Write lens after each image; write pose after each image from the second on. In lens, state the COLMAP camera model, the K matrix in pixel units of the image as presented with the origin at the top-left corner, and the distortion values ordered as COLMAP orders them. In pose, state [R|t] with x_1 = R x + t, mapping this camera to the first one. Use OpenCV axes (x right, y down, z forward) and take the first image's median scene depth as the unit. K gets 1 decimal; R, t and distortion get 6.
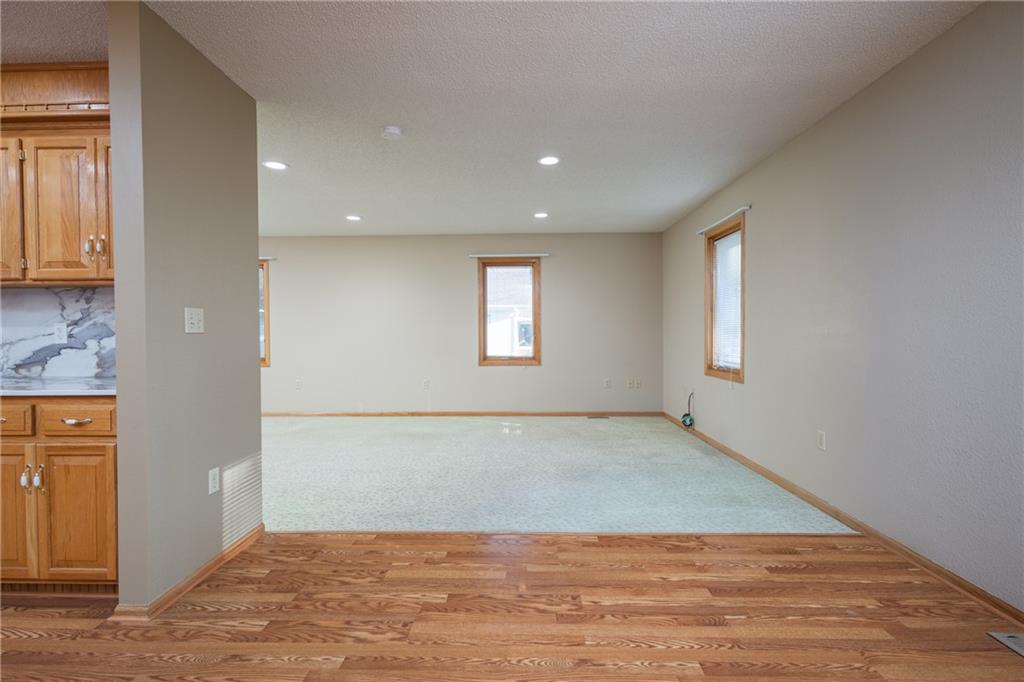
lens RADIAL K [[473.0, 0, 511.9], [0, 473.0, 337.3], [0, 0, 1]] dist [-0.001324, -0.000803]
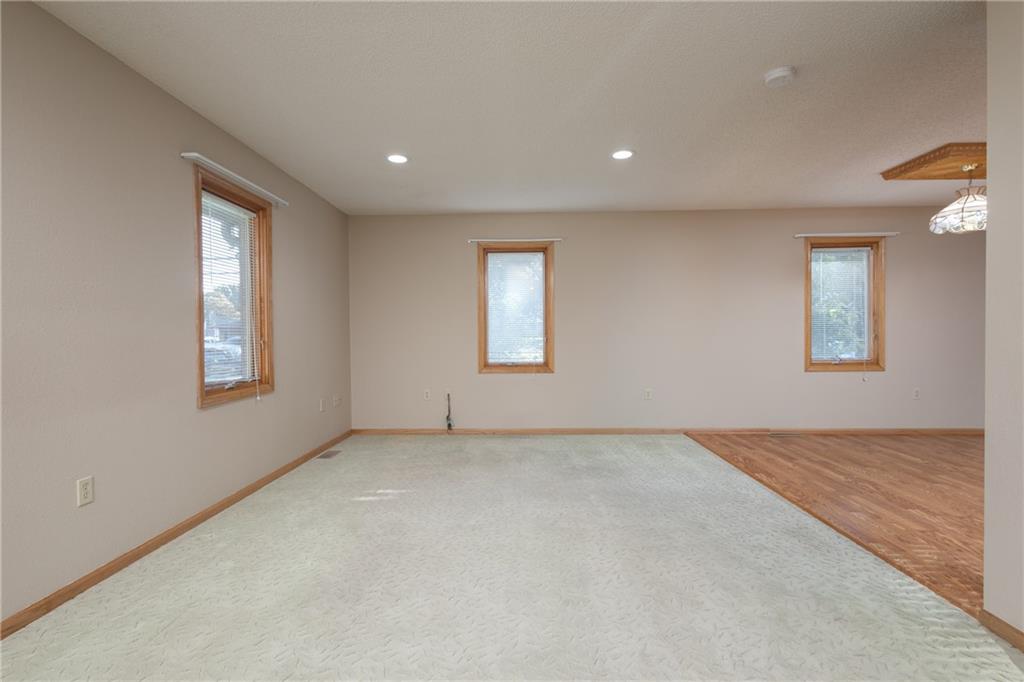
lens RADIAL K [[470.3, 0, 507.5], [0, 470.3, 341.1], [0, 0, 1]] dist [0.011803, -0.004395]
pose [[0.004683, -0.019406, 0.999801, -1.359462], [0.017854, 0.999654, 0.019320, -0.022373], [-0.999830, 0.017760, 0.005028, 1.890054]]
